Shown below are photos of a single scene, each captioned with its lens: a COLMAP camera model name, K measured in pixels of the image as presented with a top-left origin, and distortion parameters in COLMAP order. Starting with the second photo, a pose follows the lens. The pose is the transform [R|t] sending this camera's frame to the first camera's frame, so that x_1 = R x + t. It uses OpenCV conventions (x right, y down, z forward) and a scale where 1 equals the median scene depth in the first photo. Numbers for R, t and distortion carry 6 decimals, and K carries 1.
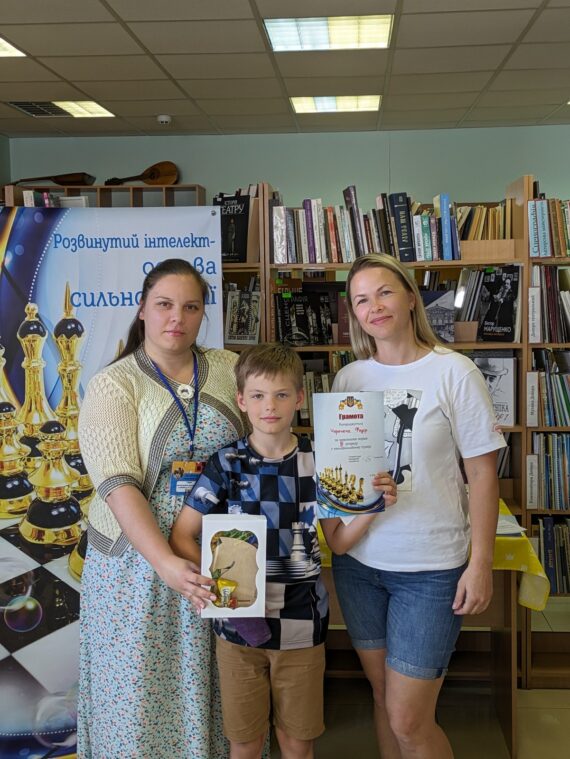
lens RADIAL K [[975.1, 0, 288.7], [0, 975.1, 371.4], [0, 0, 1]] dist [0.056182, 0.000000]
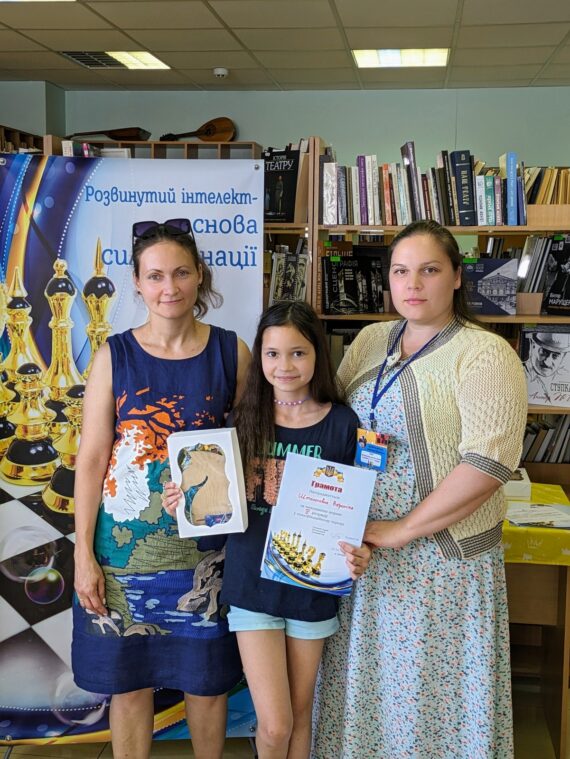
lens RADIAL K [[975.1, 0, 277.3], [0, 975.1, 369.2], [0, 0, 1]] dist [0.056182, 0.000000]
pose [[0.996785, 0.036625, -0.071266, 0.013042], [-0.034178, 0.998794, 0.035253, -0.003680], [0.072471, -0.032704, 0.996834, 0.061010]]
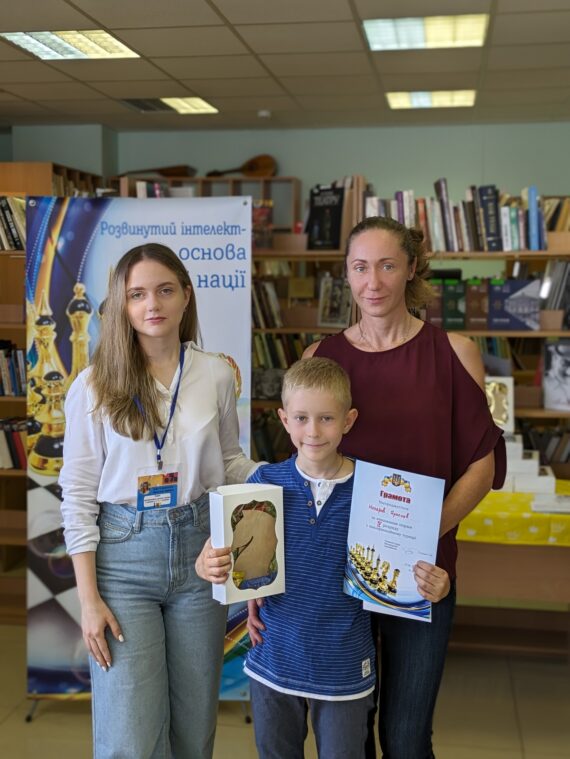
lens RADIAL K [[975.1, 0, 275.8], [0, 975.1, 359.9], [0, 0, 1]] dist [0.056182, 0.000000]
pose [[0.994266, 0.025130, -0.103939, 0.000518], [-0.025546, 0.999670, -0.002676, 0.012195], [0.103838, 0.005316, 0.994580, -0.063261]]
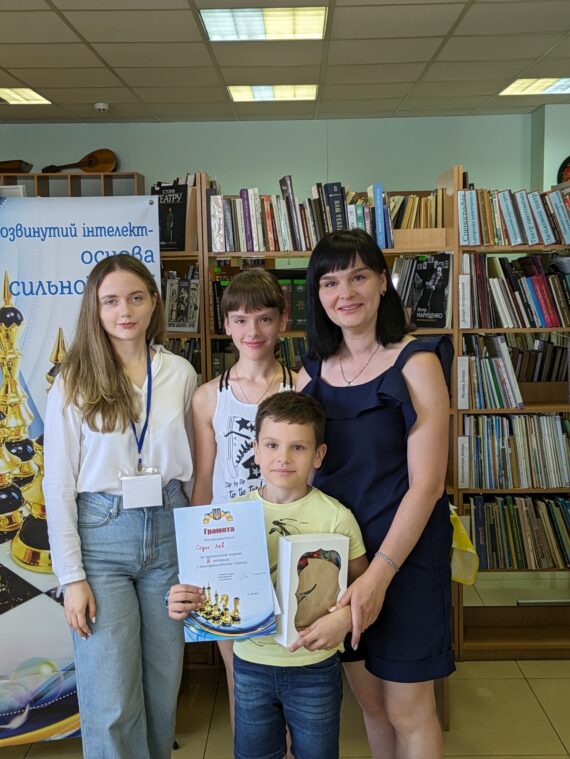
lens RADIAL K [[975.1, 0, 286.7], [0, 975.1, 373.0], [0, 0, 1]] dist [0.056182, 0.000000]
pose [[0.998361, -0.009421, 0.056450, 0.003980], [0.008597, 0.999853, 0.014834, 0.001076], [-0.056582, -0.014324, 0.998295, -0.022041]]
